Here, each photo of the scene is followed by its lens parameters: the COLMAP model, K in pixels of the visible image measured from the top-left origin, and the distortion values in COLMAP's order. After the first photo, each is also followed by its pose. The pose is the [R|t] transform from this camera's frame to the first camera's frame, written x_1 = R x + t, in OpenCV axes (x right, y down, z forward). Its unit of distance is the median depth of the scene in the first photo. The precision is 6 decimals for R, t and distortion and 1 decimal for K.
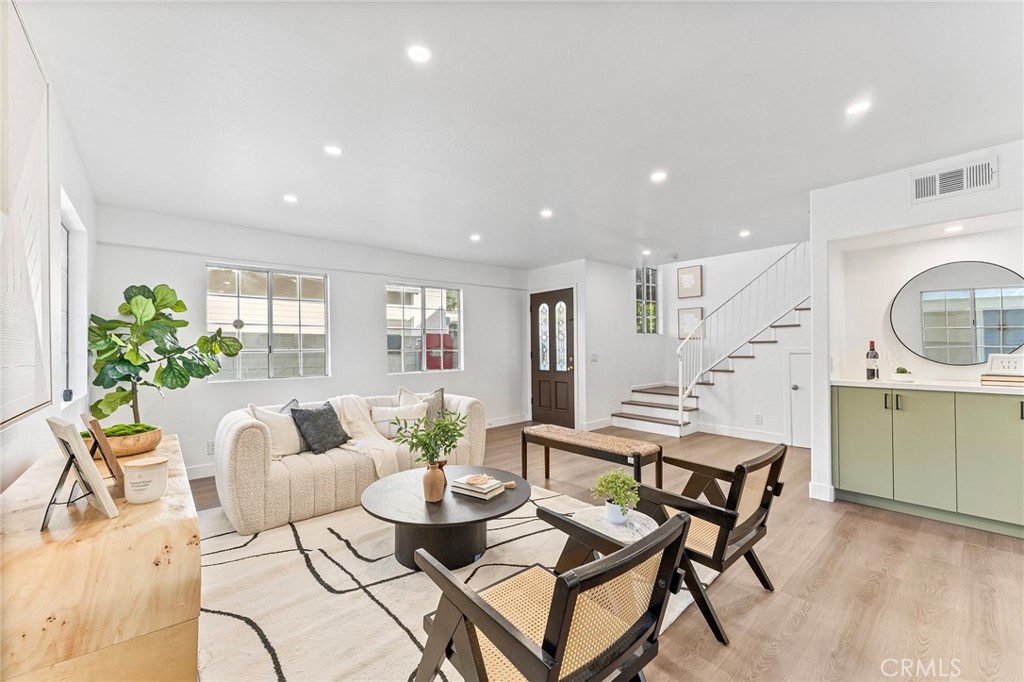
lens RADIAL K [[408.9, 0, 513.5], [0, 408.9, 343.5], [0, 0, 1]] dist [-0.004304, -0.000314]
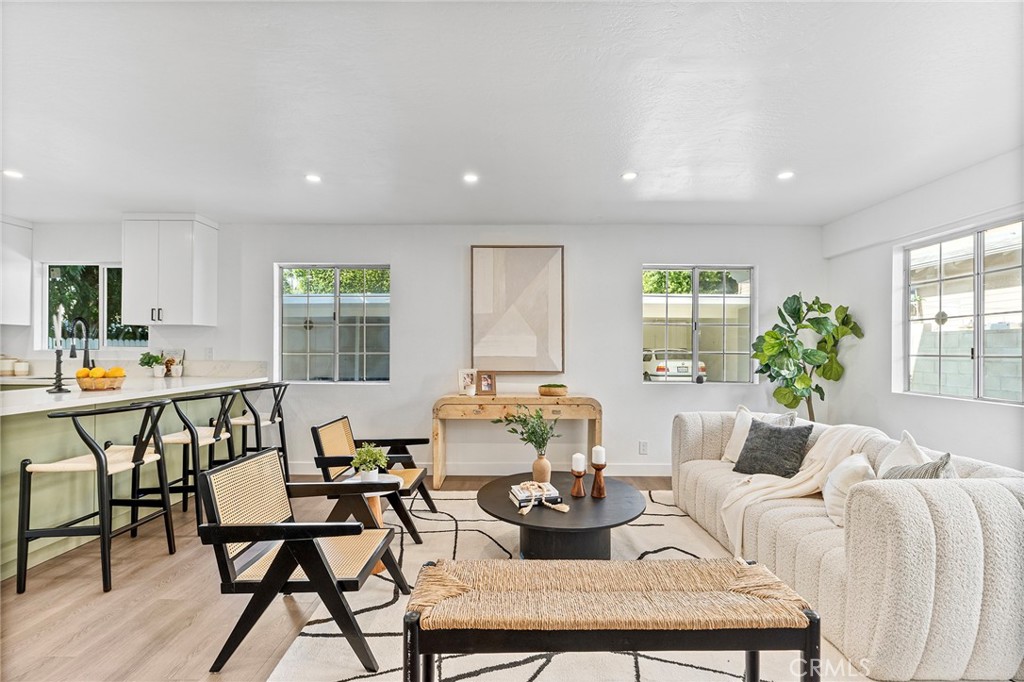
lens RADIAL K [[436.8, 0, 509.8], [0, 436.8, 354.4], [0, 0, 1]] dist [-0.010097, 0.000708]
pose [[-0.651330, 0.011756, -0.758704, 0.378675], [0.009382, 0.999928, 0.007440, 0.003776], [0.758737, -0.002272, -0.651393, 0.841541]]
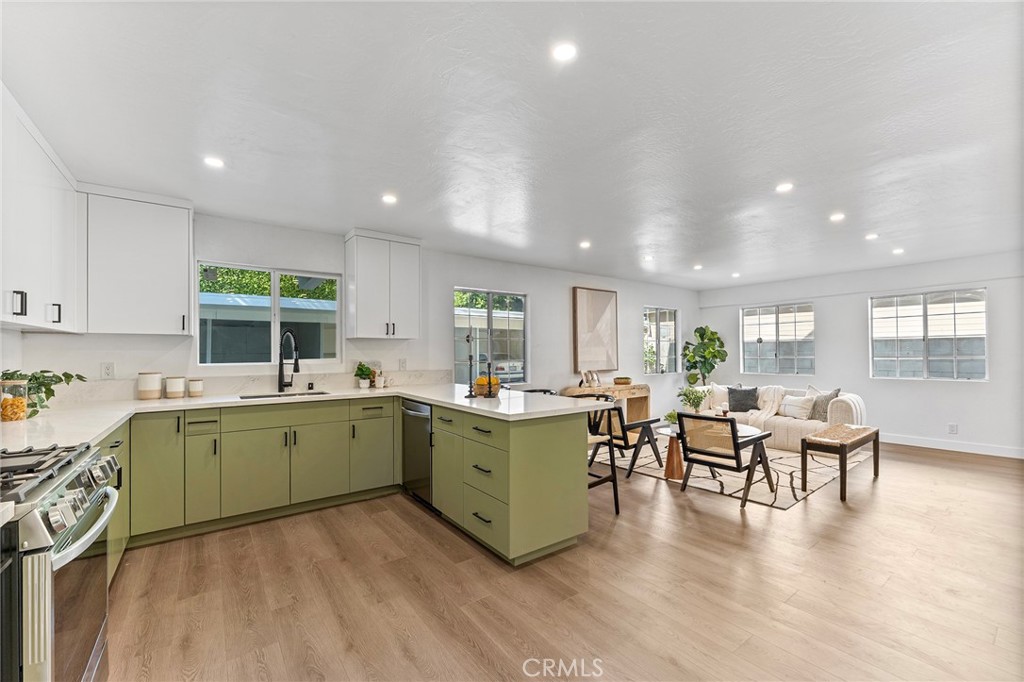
lens RADIAL K [[408.9, 0, 512.1], [0, 408.9, 350.3], [0, 0, 1]] dist [-0.004304, -0.000314]
pose [[-0.076751, 0.002106, -0.997048, 1.016040], [0.019301, 0.999814, 0.000626, -0.025097], [0.996863, -0.019196, -0.076777, 0.088507]]
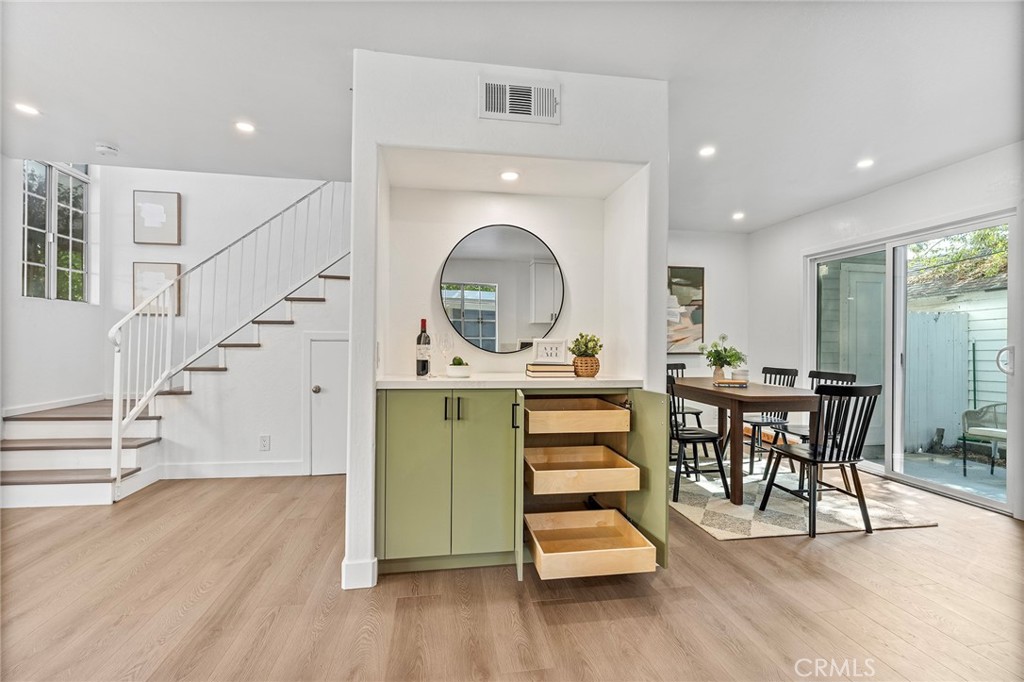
lens RADIAL K [[463.1, 0, 510.9], [0, 463.1, 346.3], [0, 0, 1]] dist [-0.006344, -0.000169]
pose [[0.531060, 0.003395, 0.847328, 0.218492], [-0.024285, 0.999642, 0.011215, 0.019598], [-0.846986, -0.026534, 0.530952, 0.335303]]
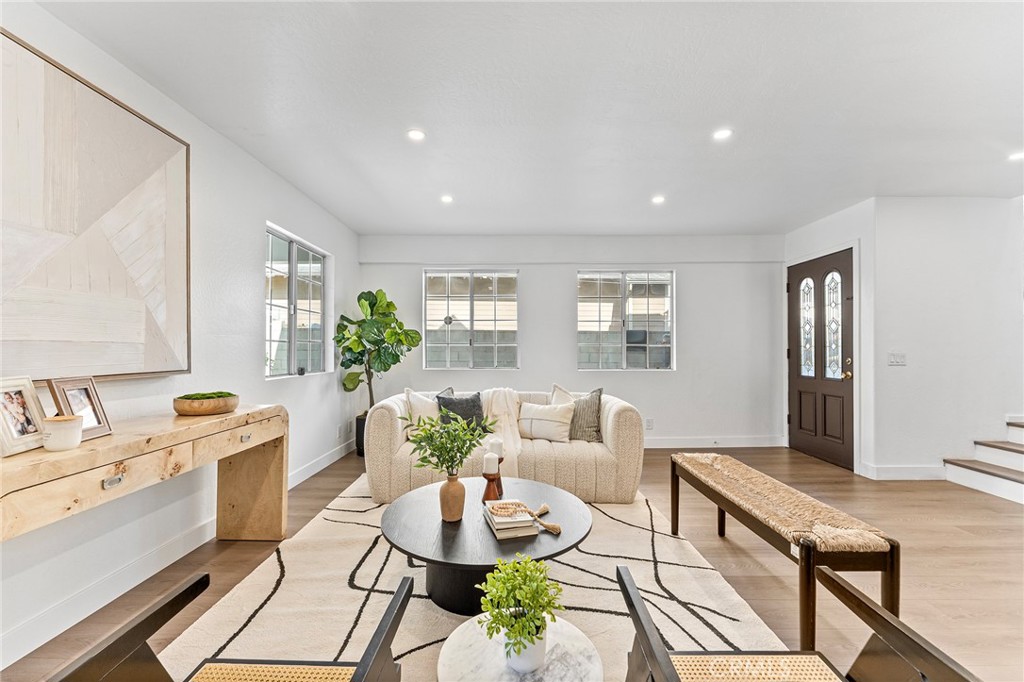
lens RADIAL K [[408.9, 0, 514.5], [0, 408.9, 346.5], [0, 0, 1]] dist [-0.004304, -0.000314]
pose [[0.752713, 0.007103, -0.658311, 0.212608], [-0.001788, 0.999960, 0.008745, 0.014920], [0.658347, -0.005405, 0.752695, 0.228552]]
